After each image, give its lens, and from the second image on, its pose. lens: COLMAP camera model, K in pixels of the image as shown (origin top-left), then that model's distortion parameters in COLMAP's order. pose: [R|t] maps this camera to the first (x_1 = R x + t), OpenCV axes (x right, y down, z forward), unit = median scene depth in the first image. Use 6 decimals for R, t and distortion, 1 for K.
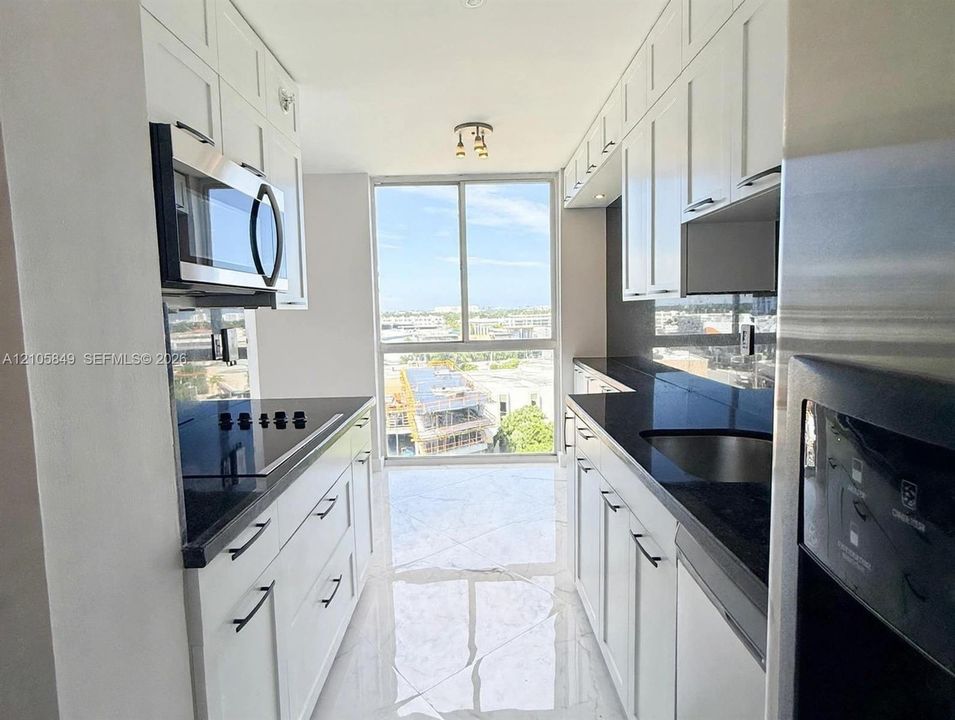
lens RADIAL K [[505.1, 0, 478.5], [0, 505.1, 351.2], [0, 0, 1]] dist [-0.000281, -0.000481]
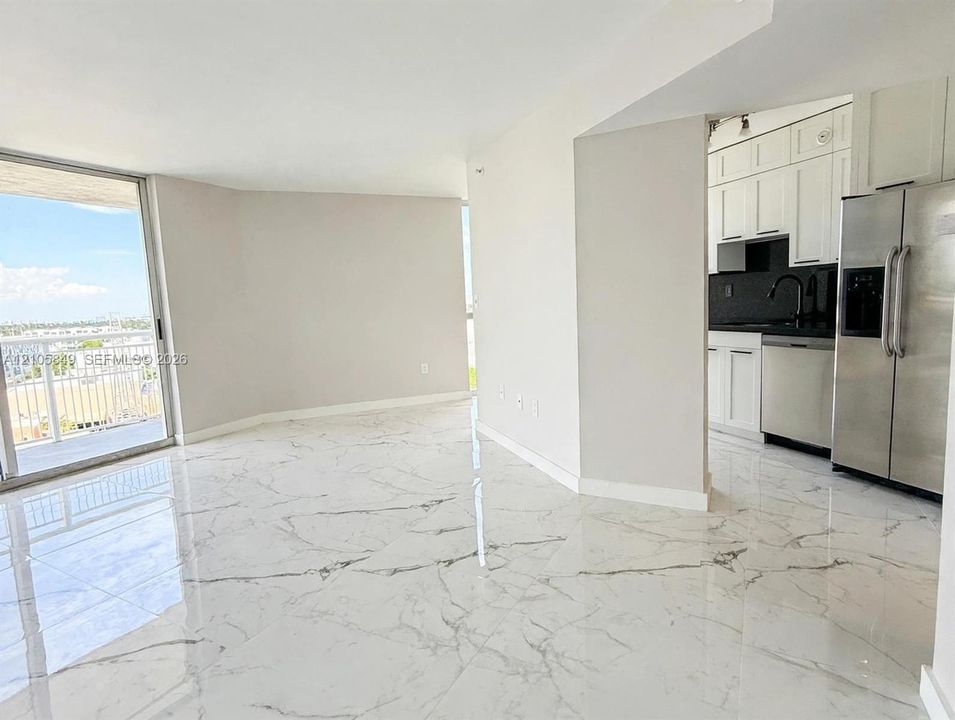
lens RADIAL K [[505.1, 0, 478.5], [0, 505.1, 351.2], [0, 0, 1]] dist [-0.000281, -0.000481]
pose [[0.934093, -0.057879, 0.352306, -0.730975], [0.055415, 0.998317, 0.017082, 0.080098], [-0.352702, 0.003567, 0.935729, -0.432013]]
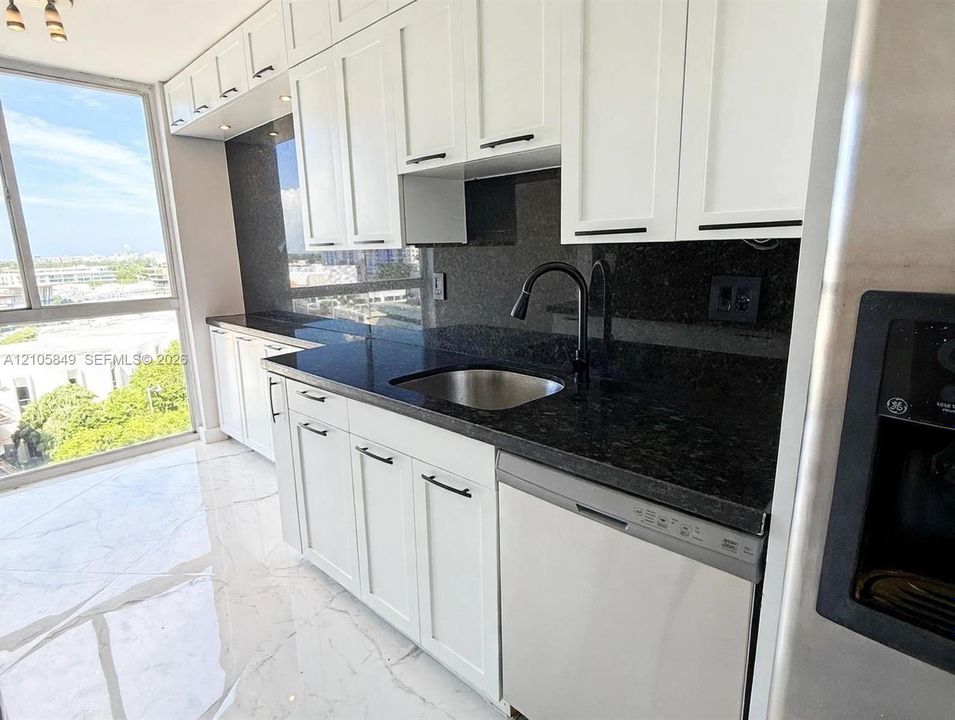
lens RADIAL K [[505.1, 0, 478.5], [0, 505.1, 351.2], [0, 0, 1]] dist [-0.000281, -0.000481]
pose [[0.694716, -0.134112, 0.706671, -0.107892], [0.065259, 0.990164, 0.123758, -0.006609], [-0.716318, -0.039860, 0.696635, 0.068238]]
